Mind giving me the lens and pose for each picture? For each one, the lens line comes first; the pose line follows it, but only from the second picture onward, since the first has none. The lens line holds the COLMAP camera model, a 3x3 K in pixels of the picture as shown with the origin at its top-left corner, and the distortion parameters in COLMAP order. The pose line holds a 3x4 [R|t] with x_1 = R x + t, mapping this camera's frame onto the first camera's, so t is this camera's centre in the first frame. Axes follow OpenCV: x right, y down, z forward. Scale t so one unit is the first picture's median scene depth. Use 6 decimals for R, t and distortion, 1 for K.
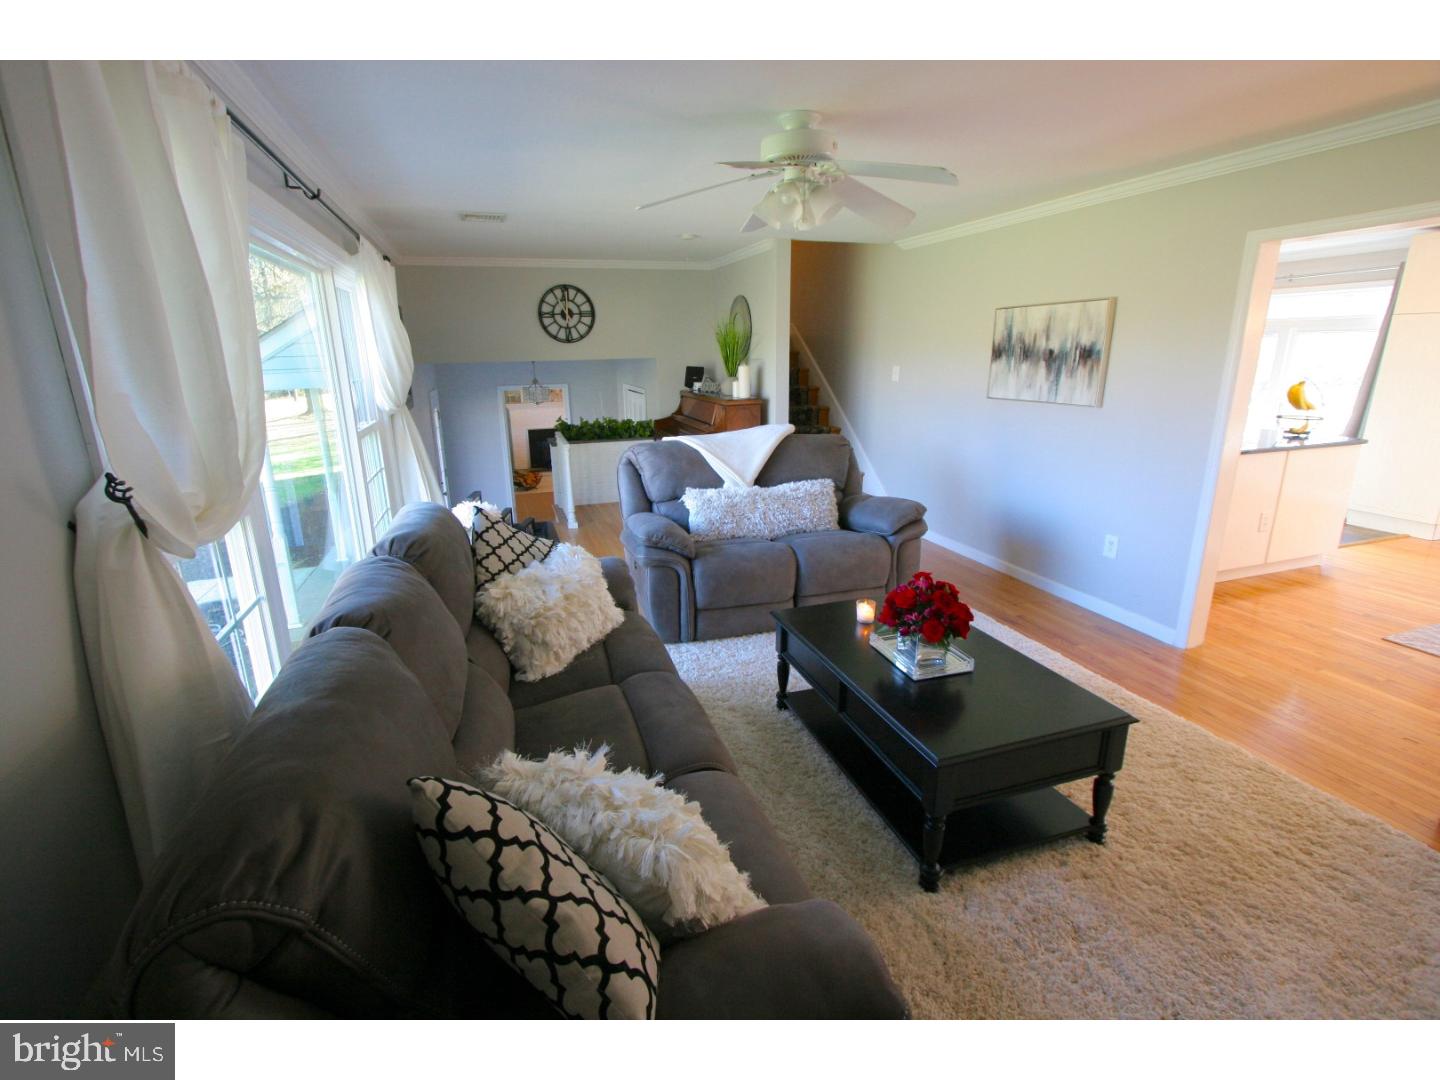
lens RADIAL K [[666.4, 0, 714.3], [0, 666.4, 532.3], [0, 0, 1]] dist [0.000647, -0.000124]
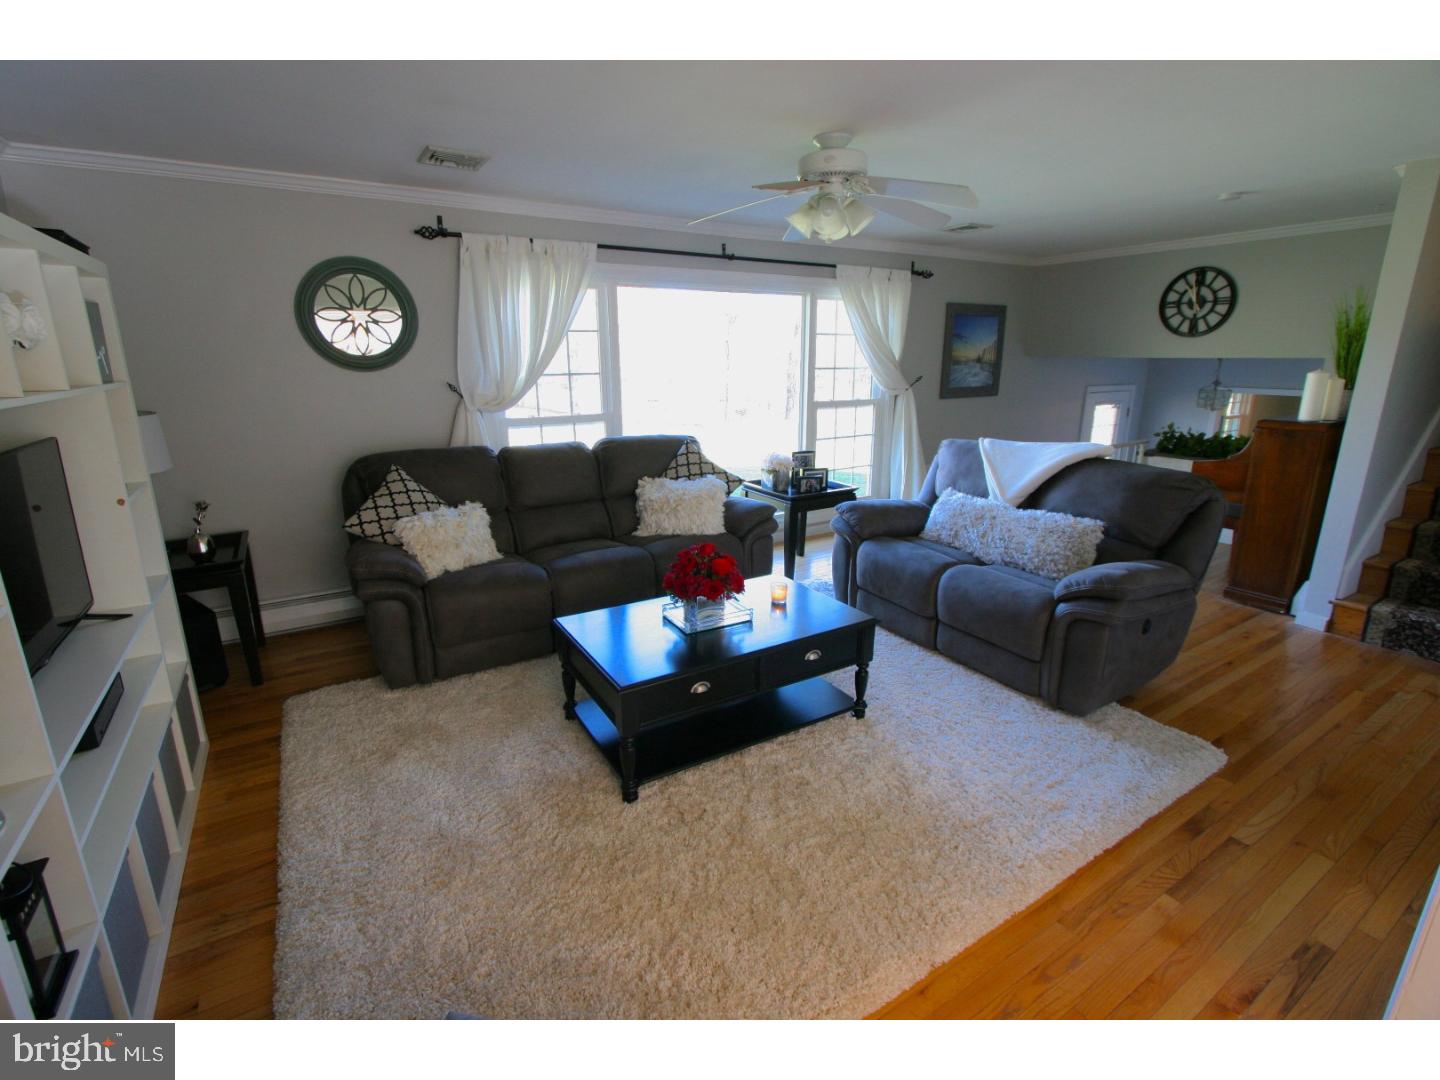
lens RADIAL K [[666.4, 0, 714.3], [0, 666.4, 532.3], [0, 0, 1]] dist [0.000647, -0.000124]
pose [[0.238361, 0.270914, -0.932625, 0.500298], [-0.258968, 0.943264, 0.207818, -0.072581], [0.936013, 0.191984, 0.294995, 0.242689]]
